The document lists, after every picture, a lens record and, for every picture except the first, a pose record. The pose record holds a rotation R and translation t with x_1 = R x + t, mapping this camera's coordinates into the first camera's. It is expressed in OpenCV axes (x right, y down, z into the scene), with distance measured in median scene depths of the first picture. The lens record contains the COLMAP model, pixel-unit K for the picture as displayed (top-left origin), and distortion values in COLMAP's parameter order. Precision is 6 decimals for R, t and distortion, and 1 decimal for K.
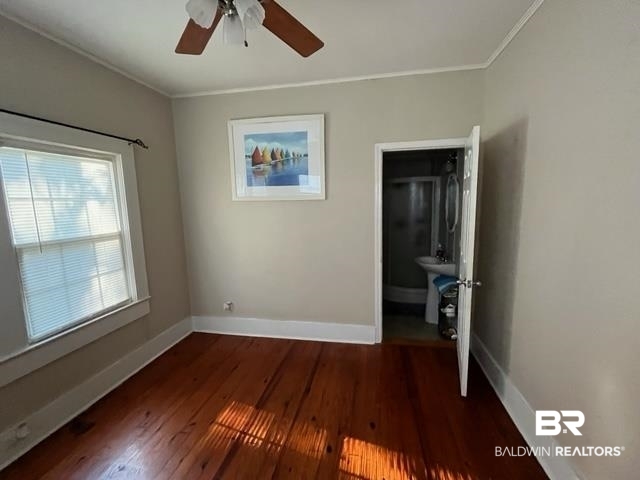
lens RADIAL K [[282.1, 0, 322.3], [0, 282.1, 239.2], [0, 0, 1]] dist [0.000825, -0.000102]
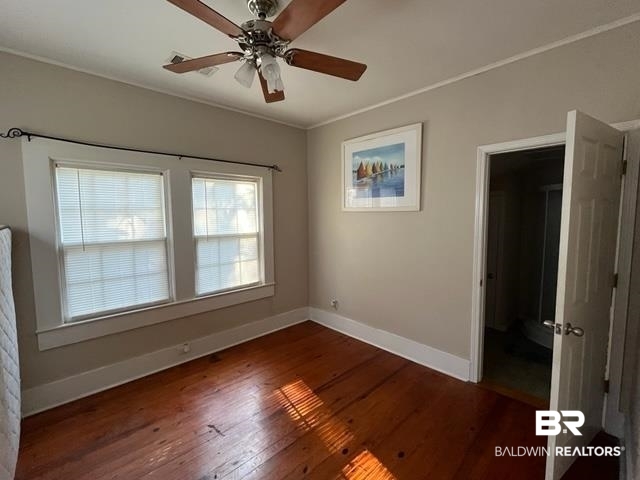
lens RADIAL K [[282.1, 0, 322.3], [0, 282.1, 239.2], [0, 0, 1]] dist [0.000825, -0.000102]
pose [[0.815475, 0.066930, -0.574910, 0.310215], [-0.087991, 0.996082, -0.008848, -0.007765], [0.572065, 0.057802, 0.818169, 0.038875]]
